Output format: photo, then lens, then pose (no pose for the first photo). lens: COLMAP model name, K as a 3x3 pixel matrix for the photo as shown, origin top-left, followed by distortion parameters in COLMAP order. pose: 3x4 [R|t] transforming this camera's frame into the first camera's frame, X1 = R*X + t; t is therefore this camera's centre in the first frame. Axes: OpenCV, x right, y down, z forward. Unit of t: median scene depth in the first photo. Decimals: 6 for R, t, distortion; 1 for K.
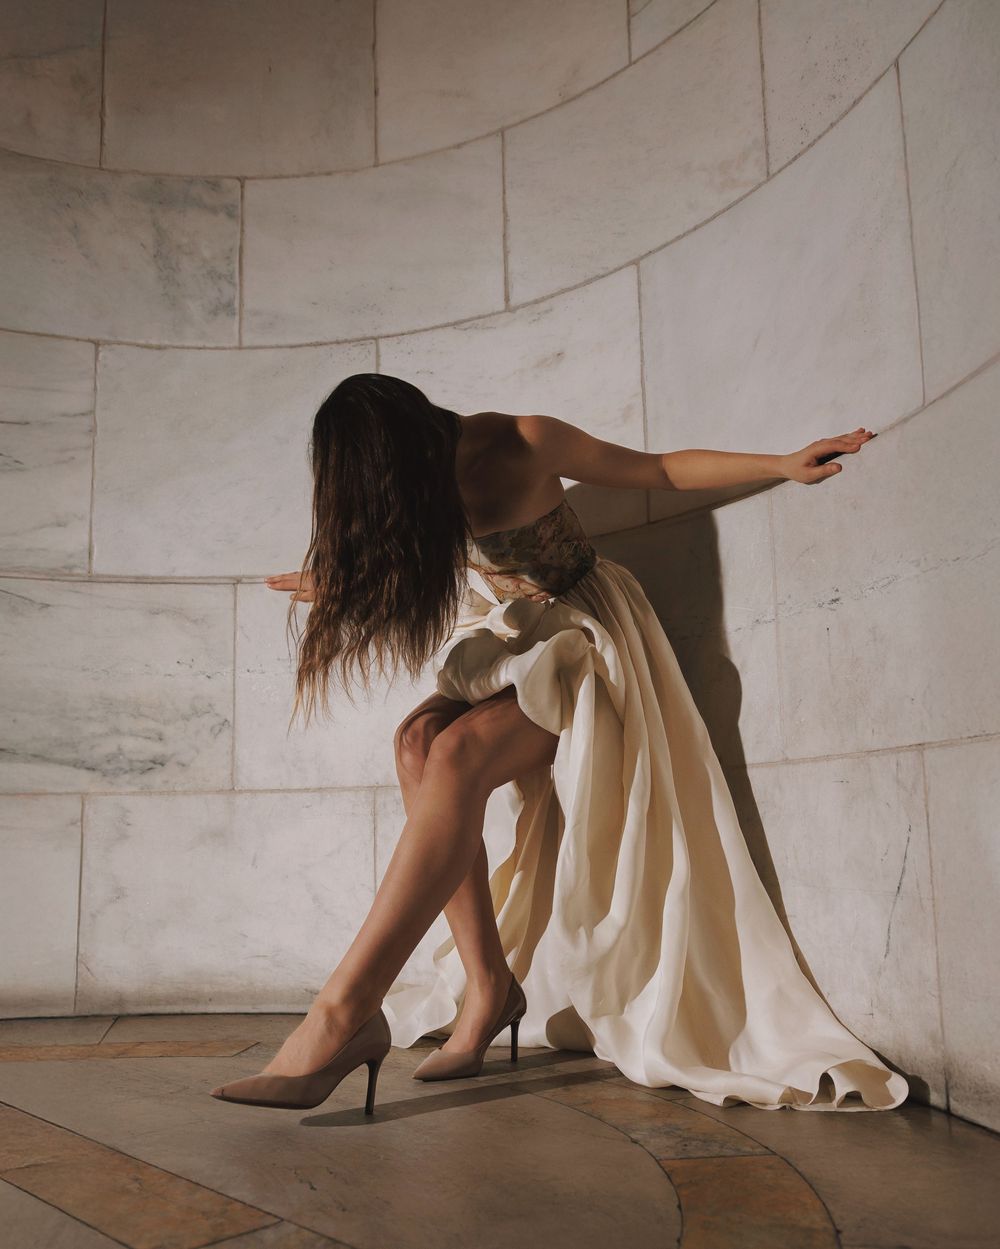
lens RADIAL K [[1135.1, 0, 467.5], [0, 1135.1, 710.5], [0, 0, 1]] dist [0.018672, -0.015694]
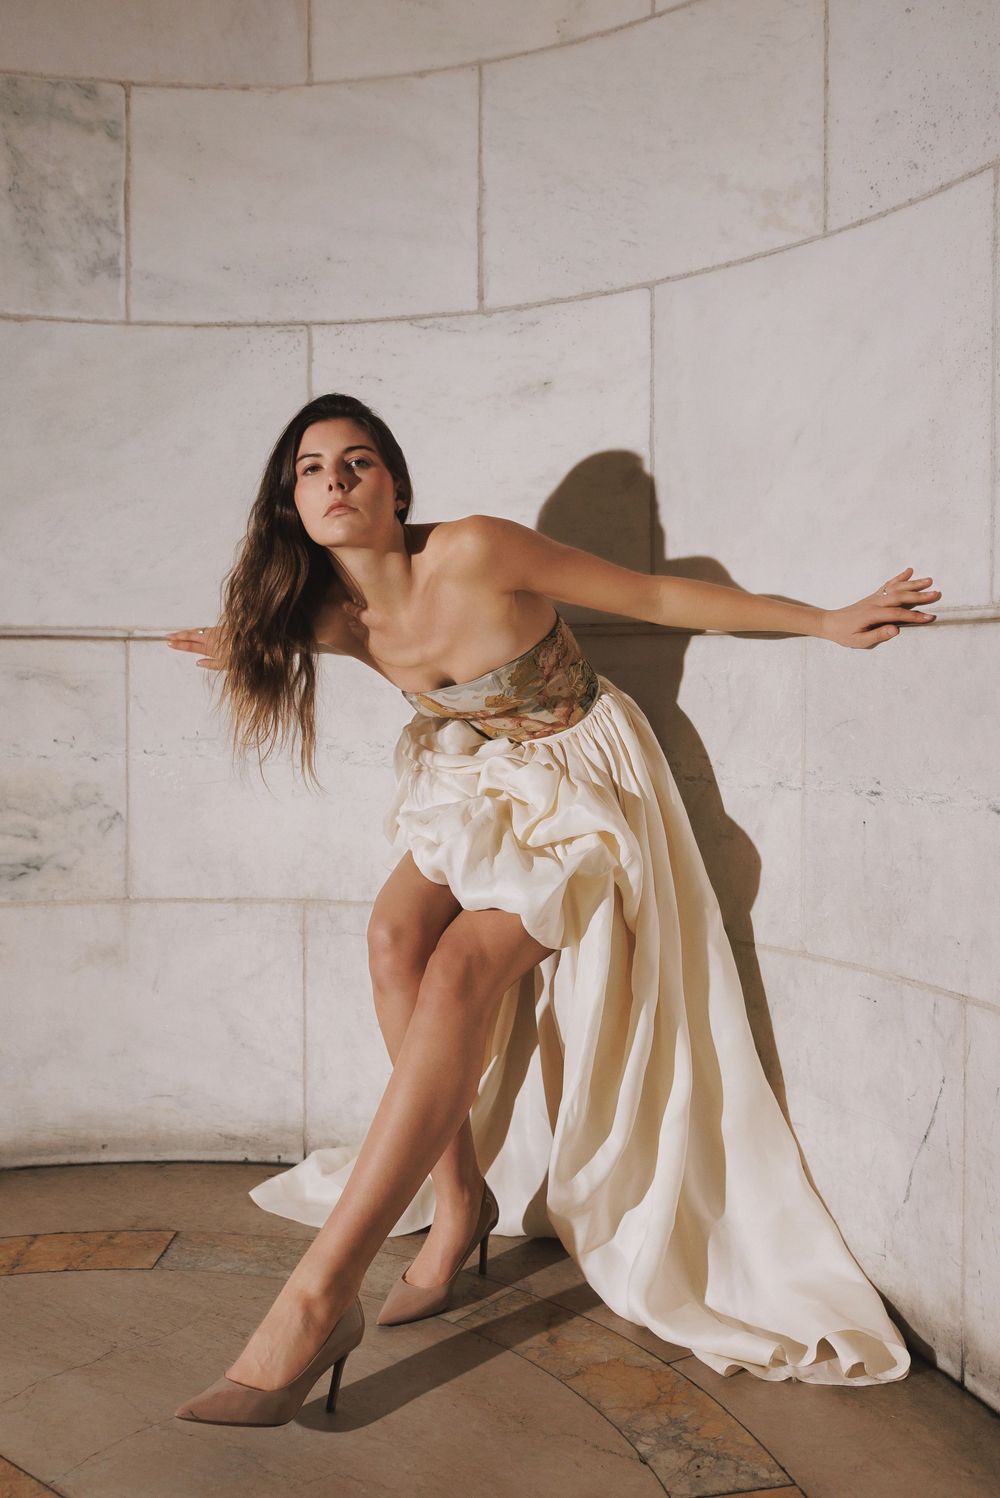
lens RADIAL K [[1421.8, 0, 503.9], [0, 1421.8, 737.8], [0, 0, 1]] dist [0.013317, 0.000000]
pose [[0.992154, 0.015374, 0.124070, -0.067434], [-0.034511, 0.987529, 0.153611, -0.213082], [-0.120161, -0.156687, 0.980311, -0.017704]]
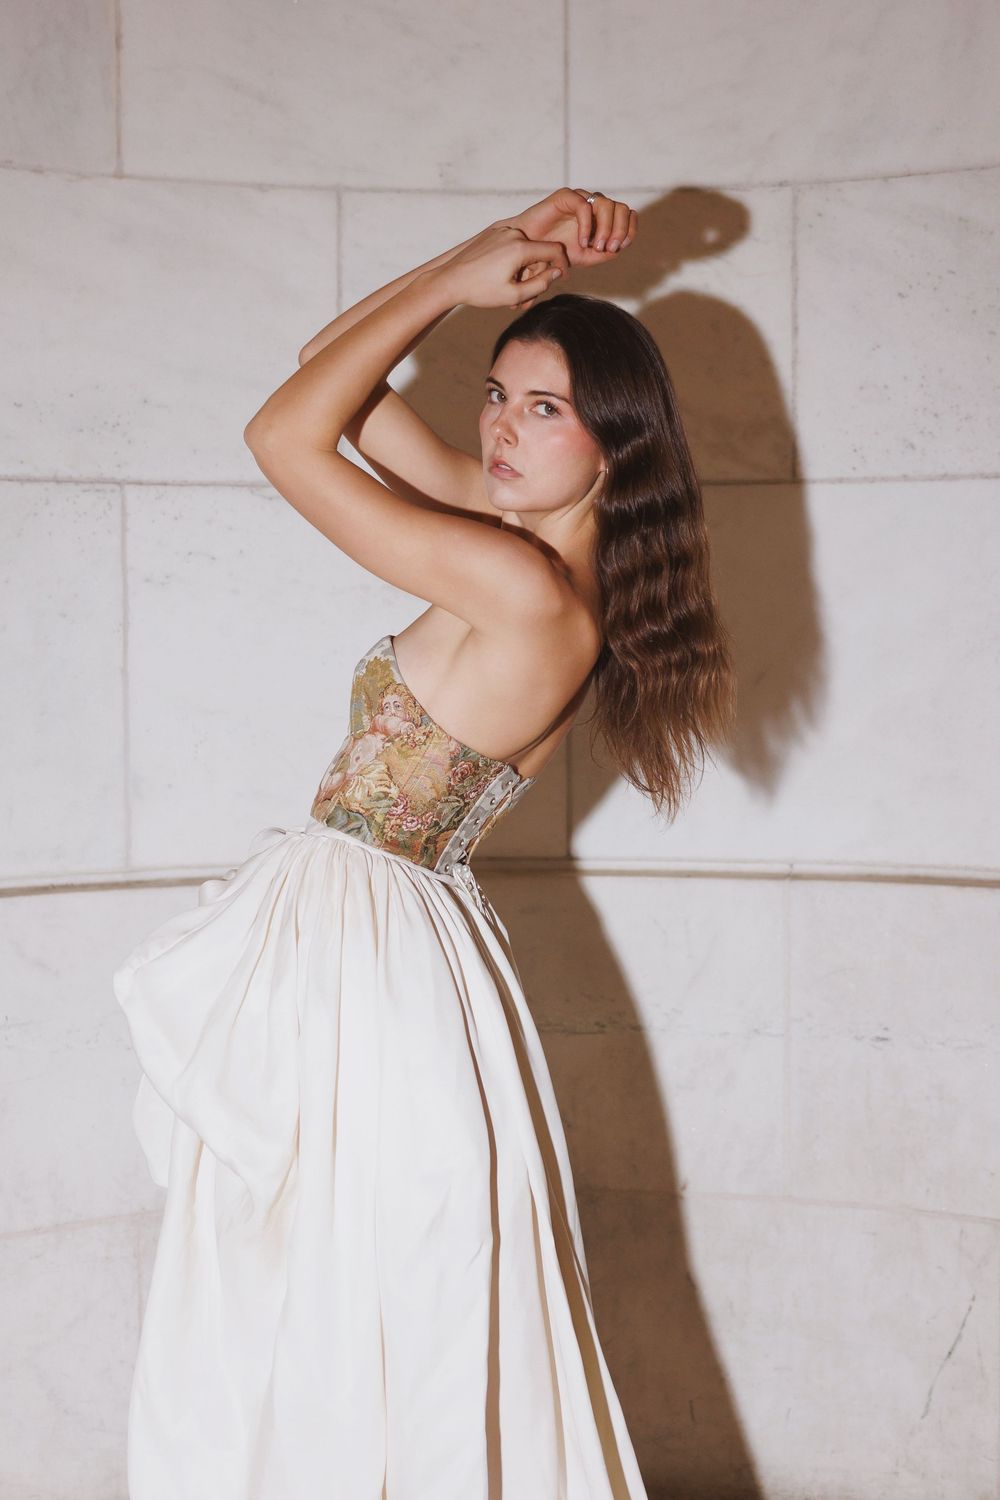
lens RADIAL K [[2531.0, 0, 502.8], [0, 2531.0, 823.0], [0, 0, 1]] dist [0.025091, 0.000000]
pose [[0.717999, -0.043897, 0.694659, -0.930267], [-0.091422, 0.983416, 0.156638, -0.400051], [-0.690014, -0.175973, 0.702078, -0.129923]]
